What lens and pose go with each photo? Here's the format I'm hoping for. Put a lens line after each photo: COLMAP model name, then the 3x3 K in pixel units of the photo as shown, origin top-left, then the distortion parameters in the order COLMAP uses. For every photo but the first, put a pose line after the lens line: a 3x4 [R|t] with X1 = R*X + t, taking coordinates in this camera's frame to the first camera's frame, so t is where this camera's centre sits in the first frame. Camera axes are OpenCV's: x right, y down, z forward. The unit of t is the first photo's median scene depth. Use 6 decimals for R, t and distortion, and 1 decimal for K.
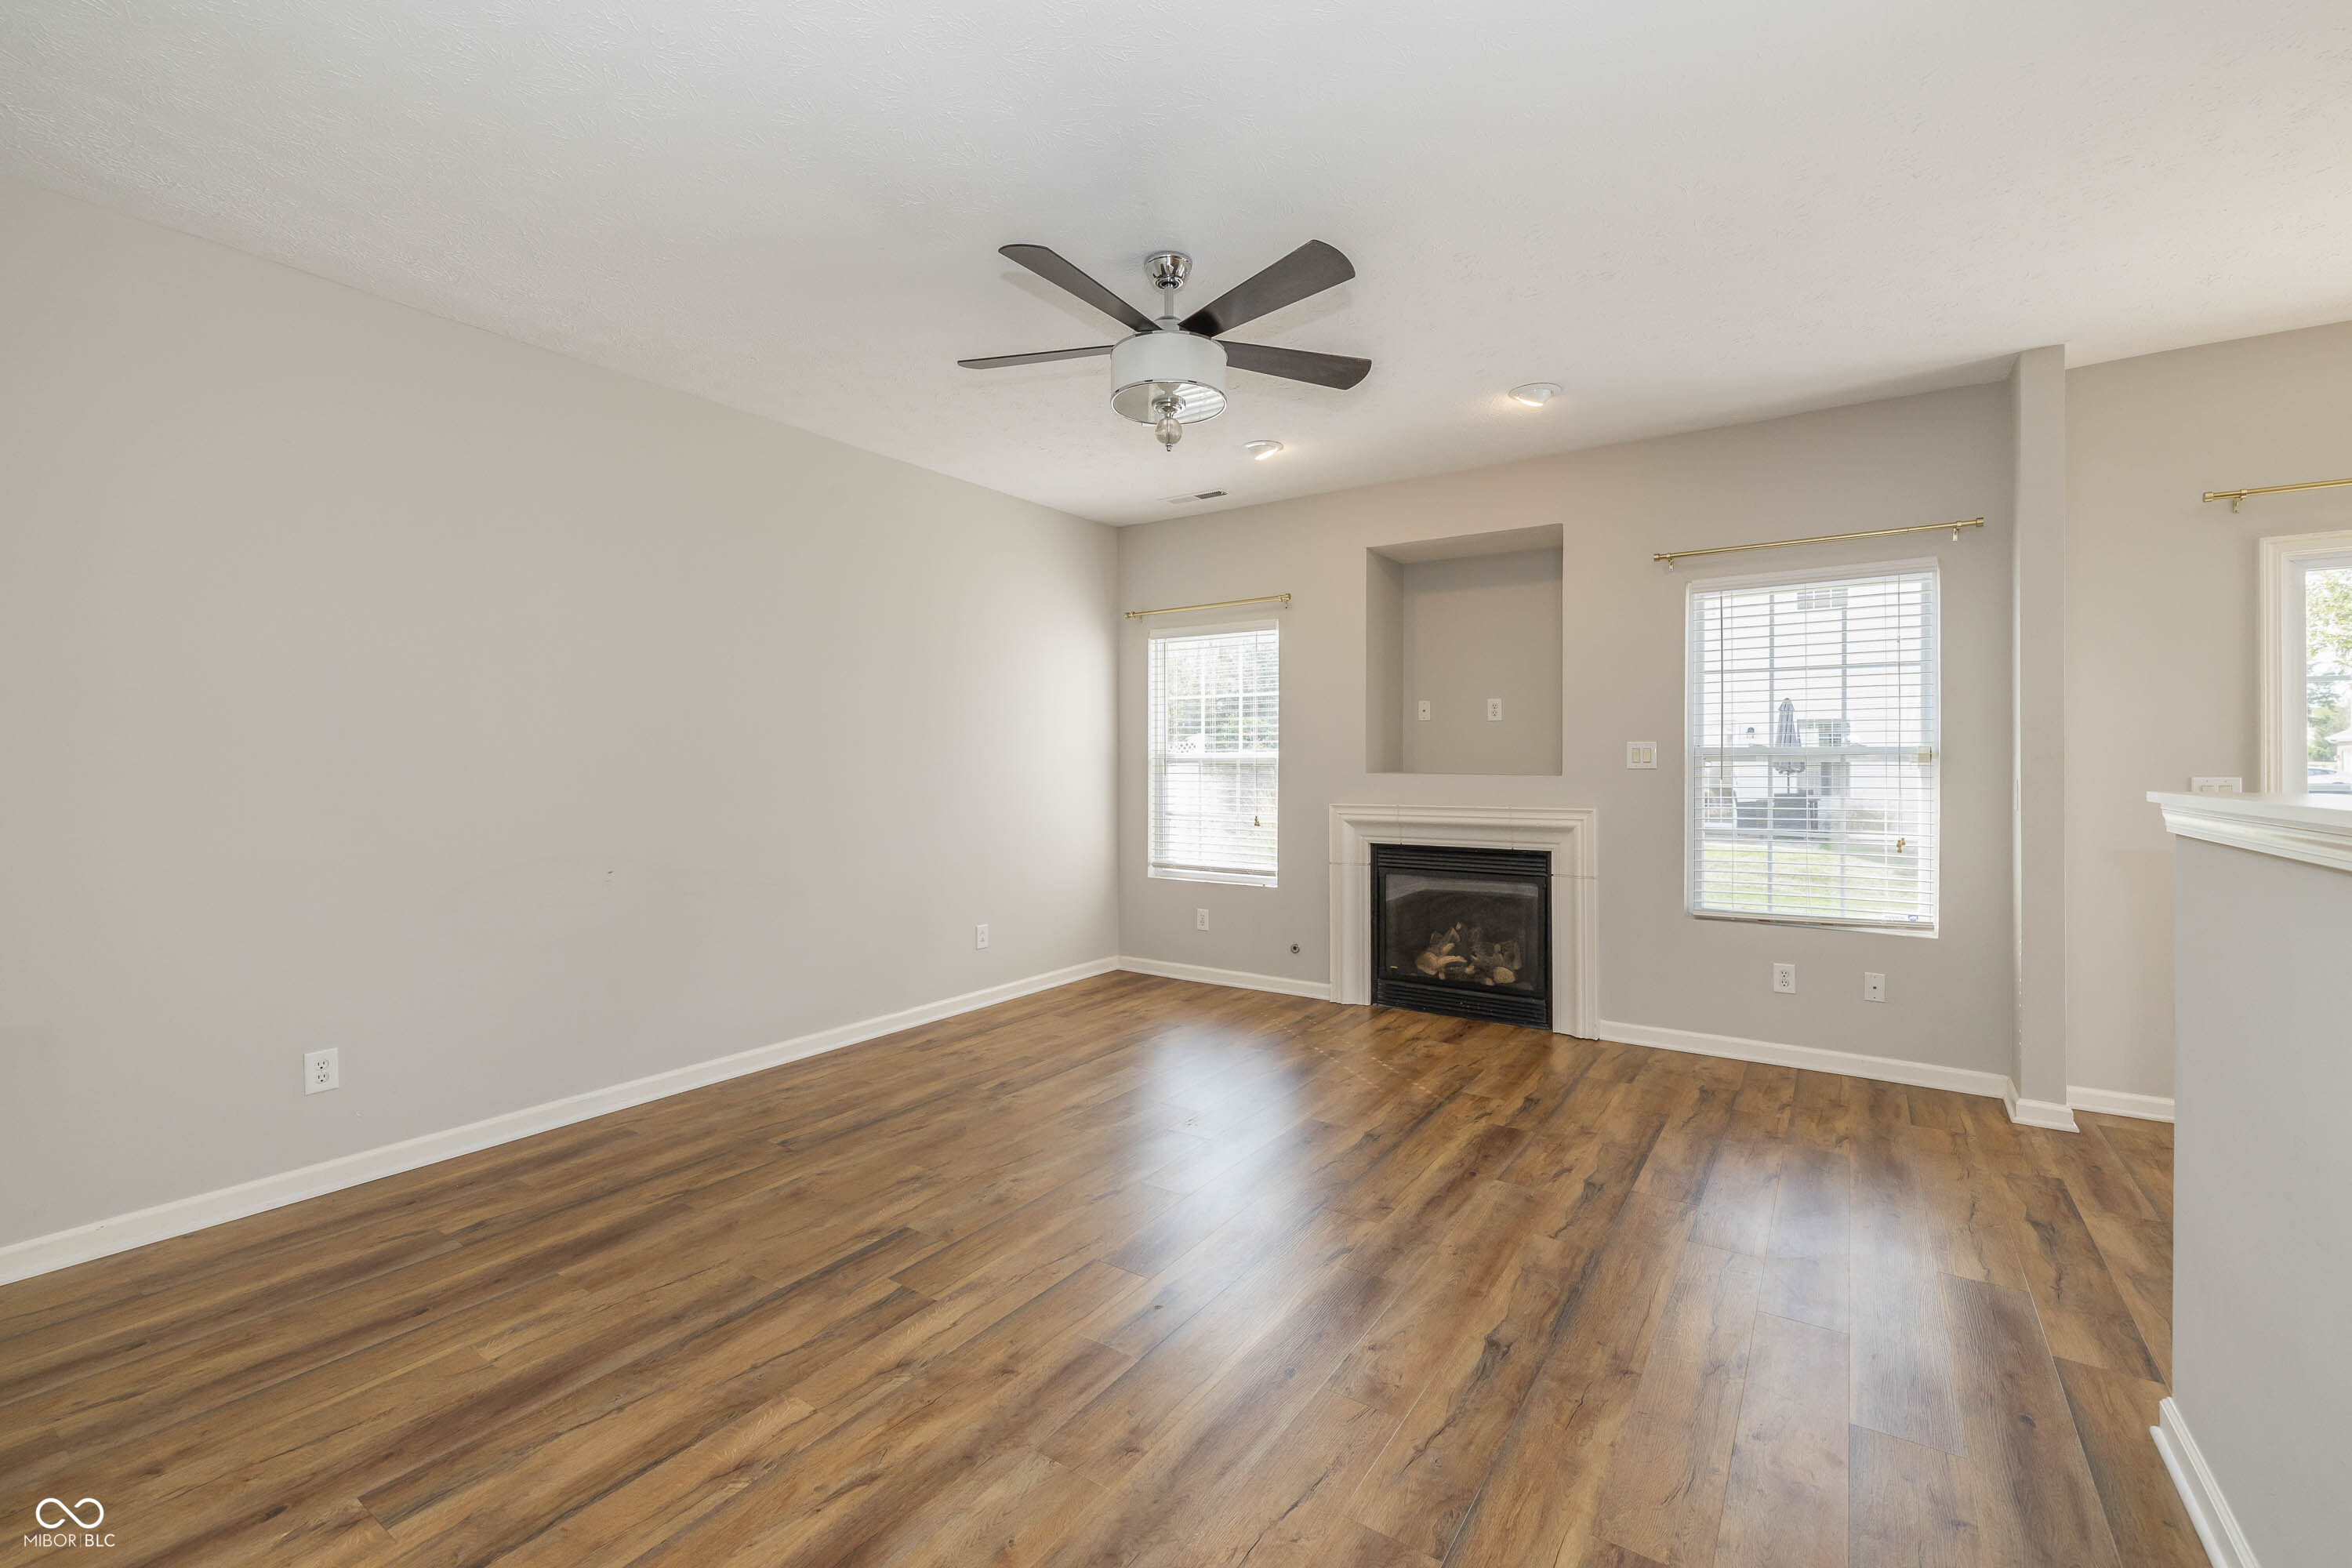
lens RADIAL K [[1000.8, 0, 1184.3], [0, 1000.8, 772.5], [0, 0, 1]] dist [-0.001428, 0.000324]
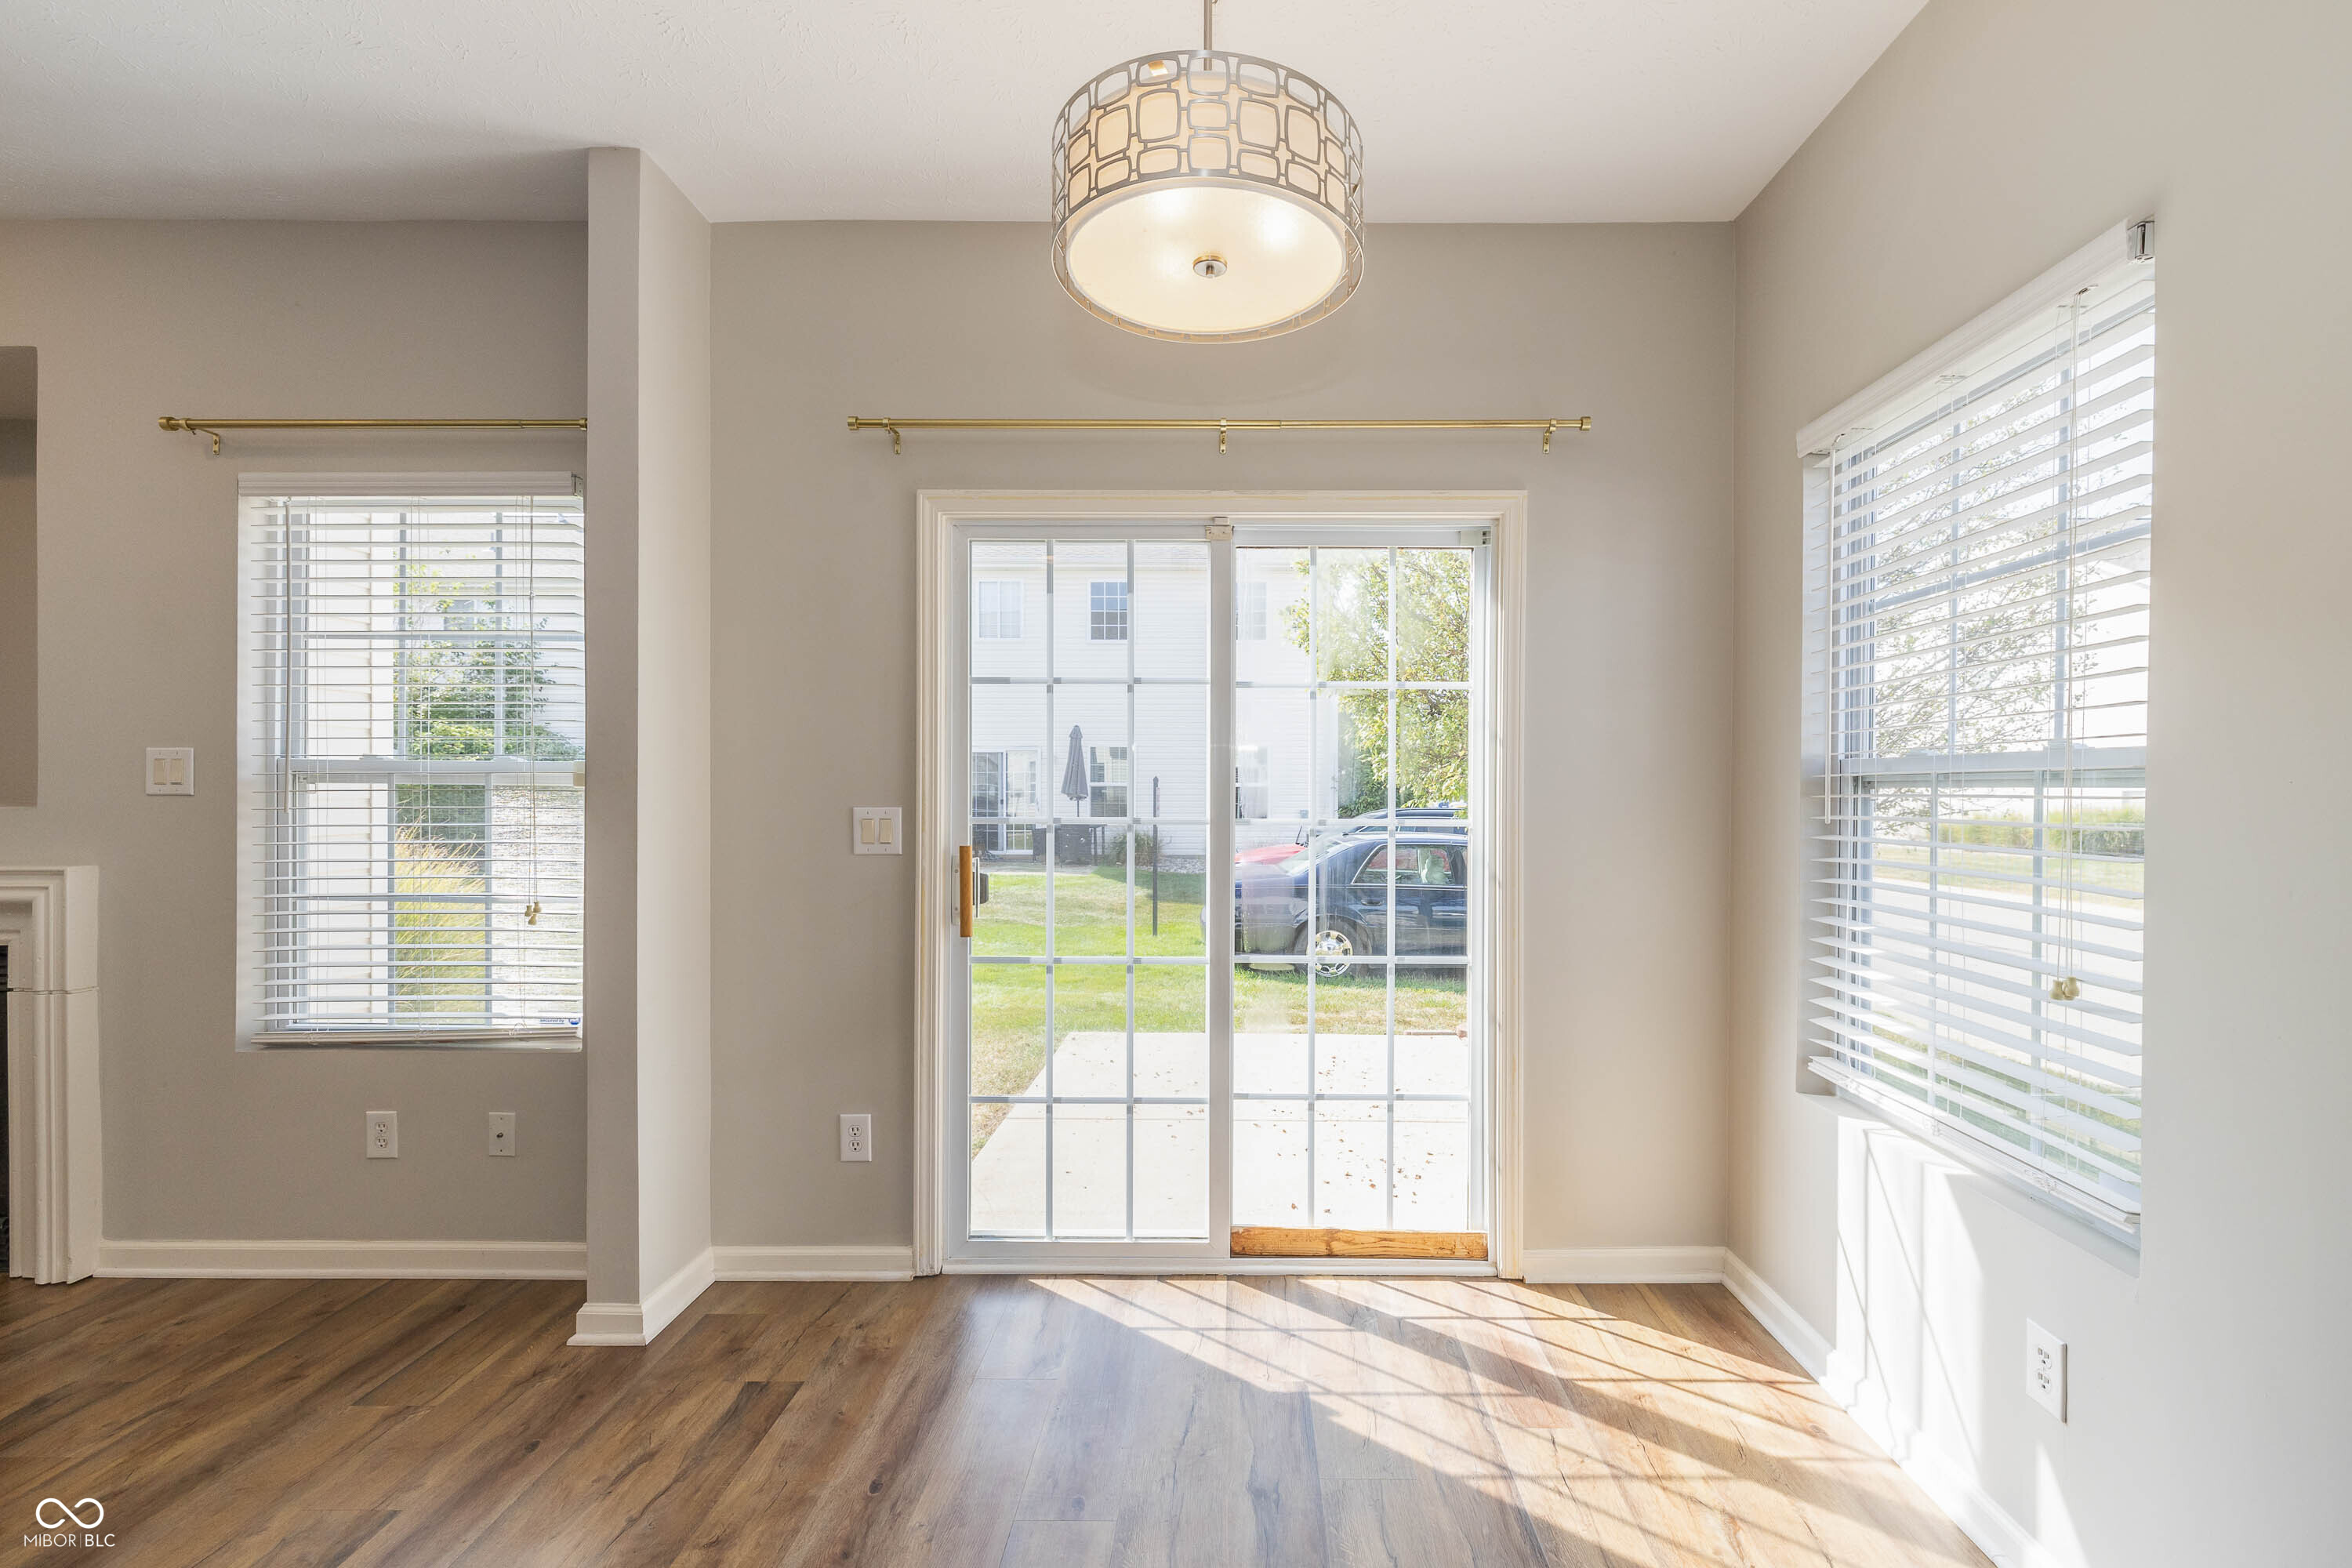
lens RADIAL K [[1045.6, 0, 1233.8], [0, 1045.6, 795.3], [0, 0, 1]] dist [-0.000332, 0.000193]
pose [[0.830183, 0.002048, 0.557487, 0.723054], [0.001295, 0.999983, -0.005601, 0.001034], [-0.557489, 0.005372, 0.830167, 0.182279]]
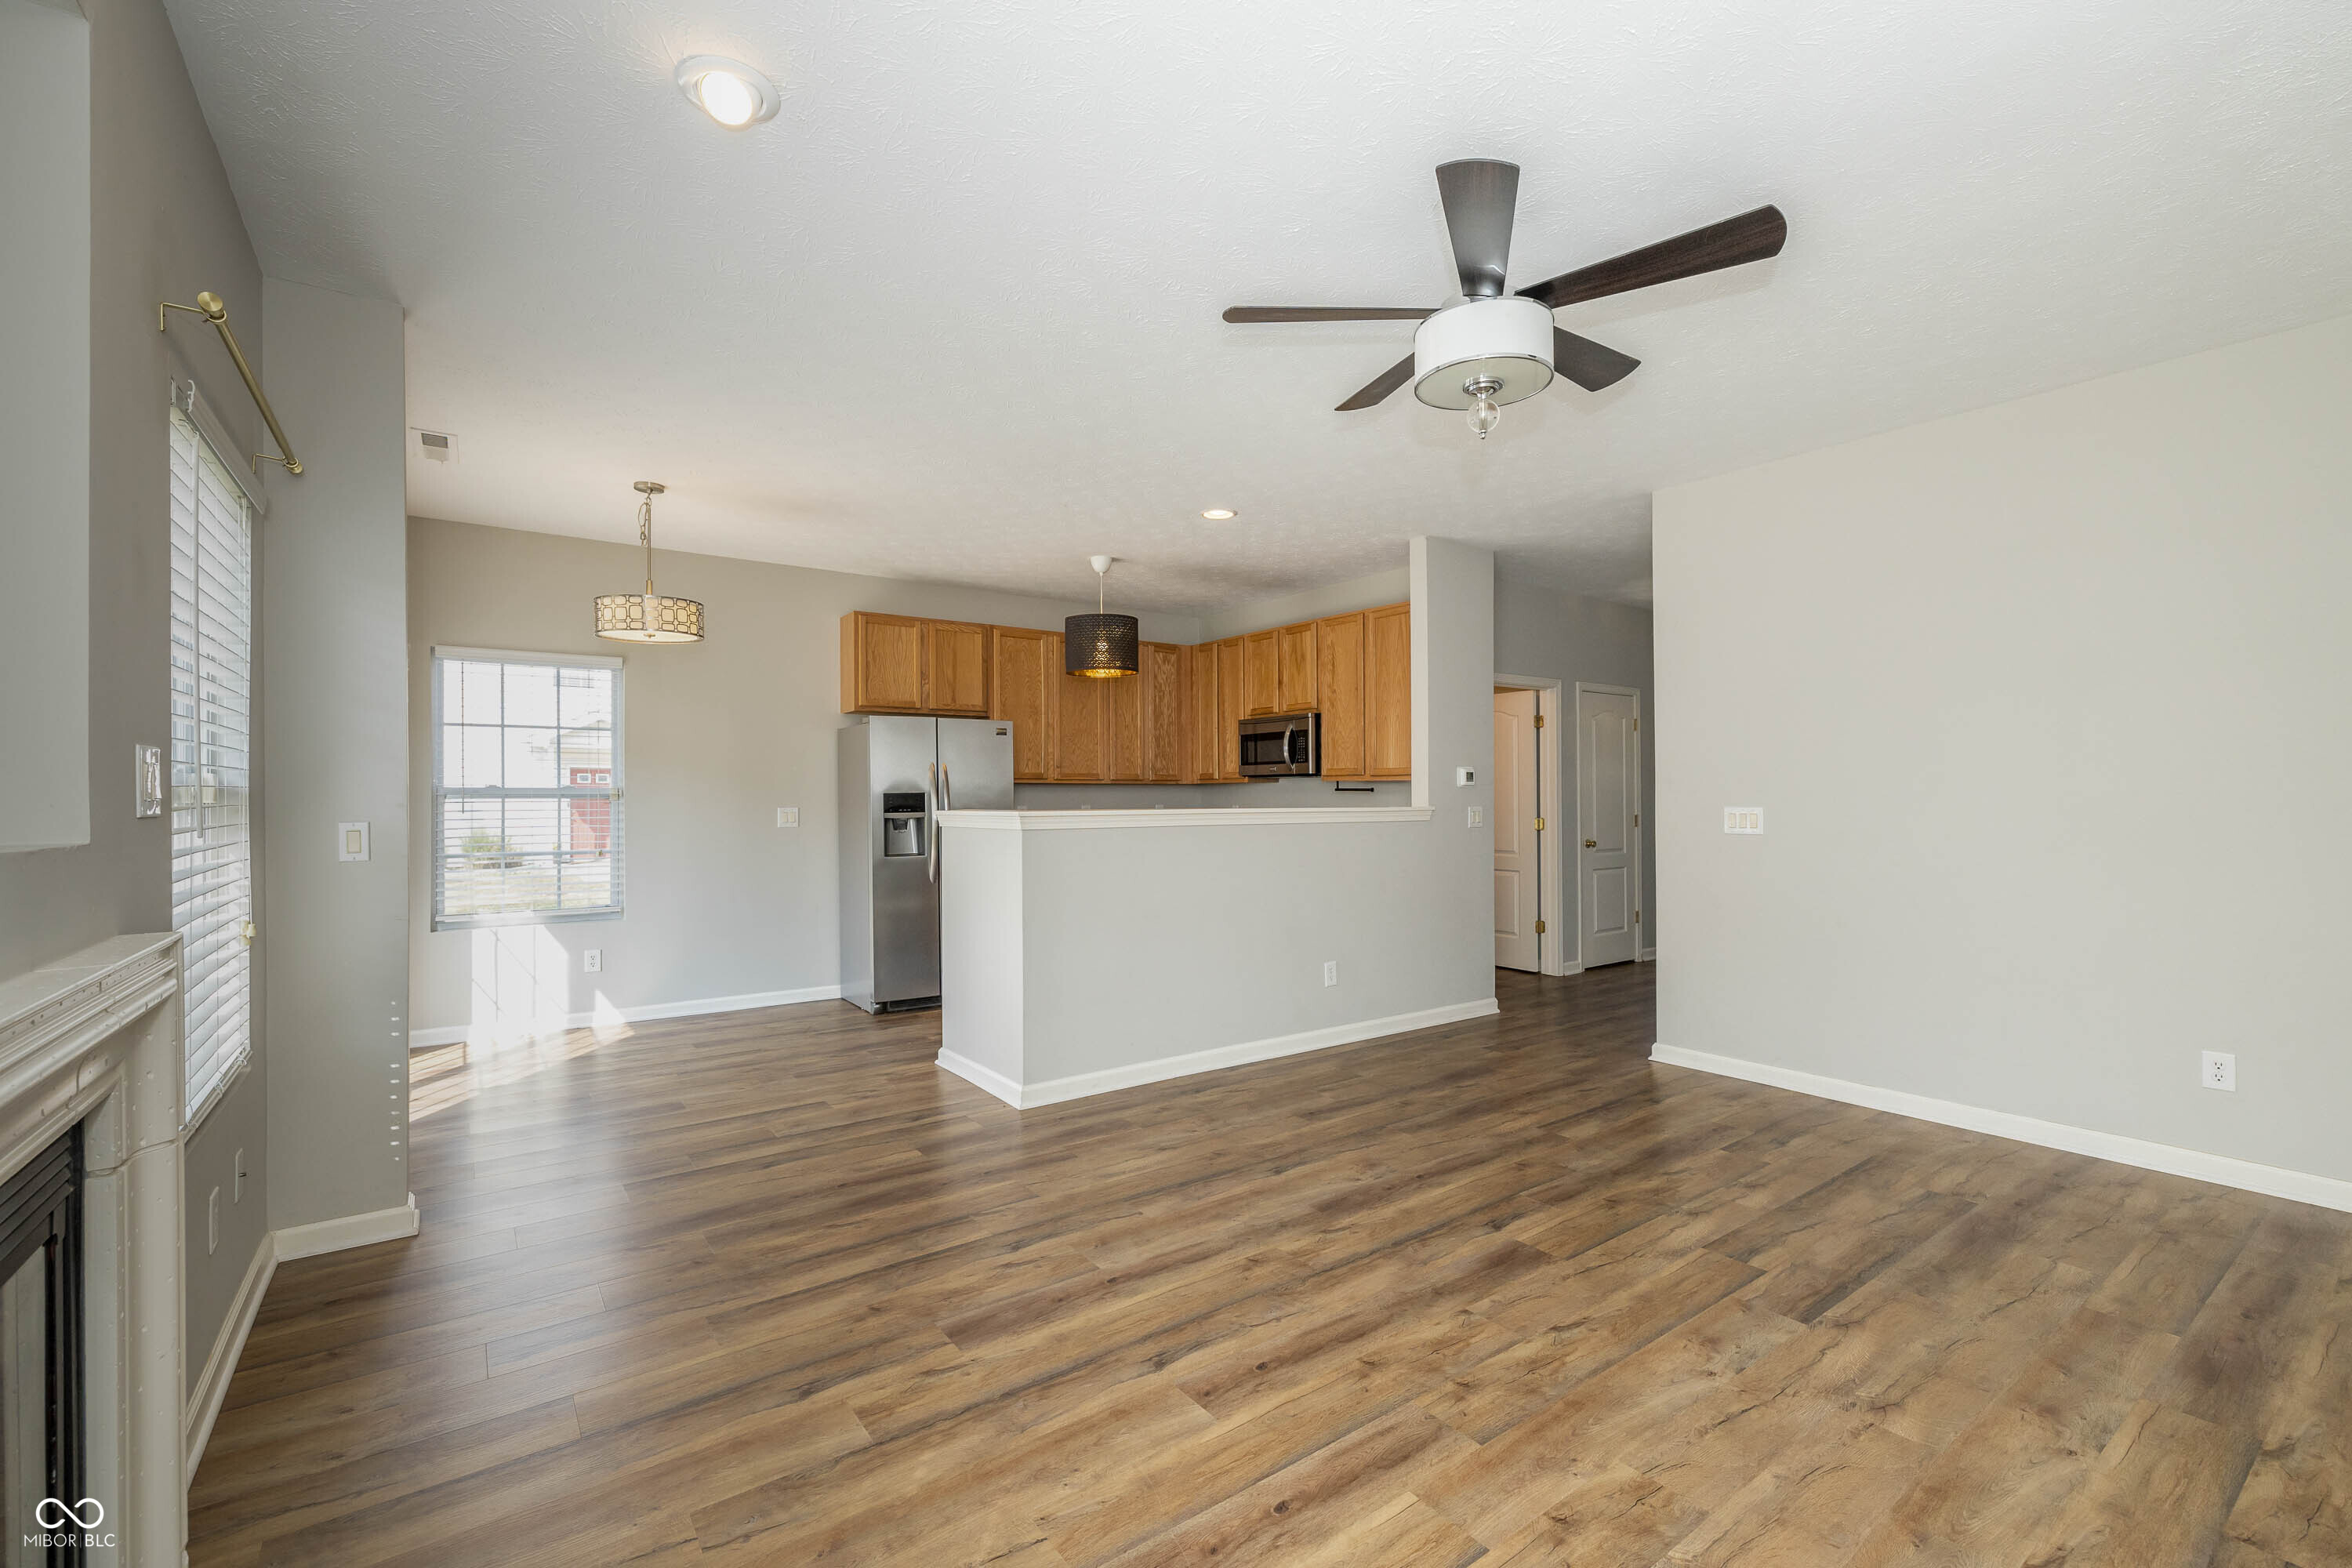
lens RADIAL K [[1000.8, 0, 1184.3], [0, 1000.8, 772.5], [0, 0, 1]] dist [-0.001428, 0.000324]
pose [[-0.939930, 0.014616, 0.341055, -0.051125], [0.009148, 0.999803, -0.017637, -0.011182], [-0.341246, -0.013458, -0.939878, 1.410633]]
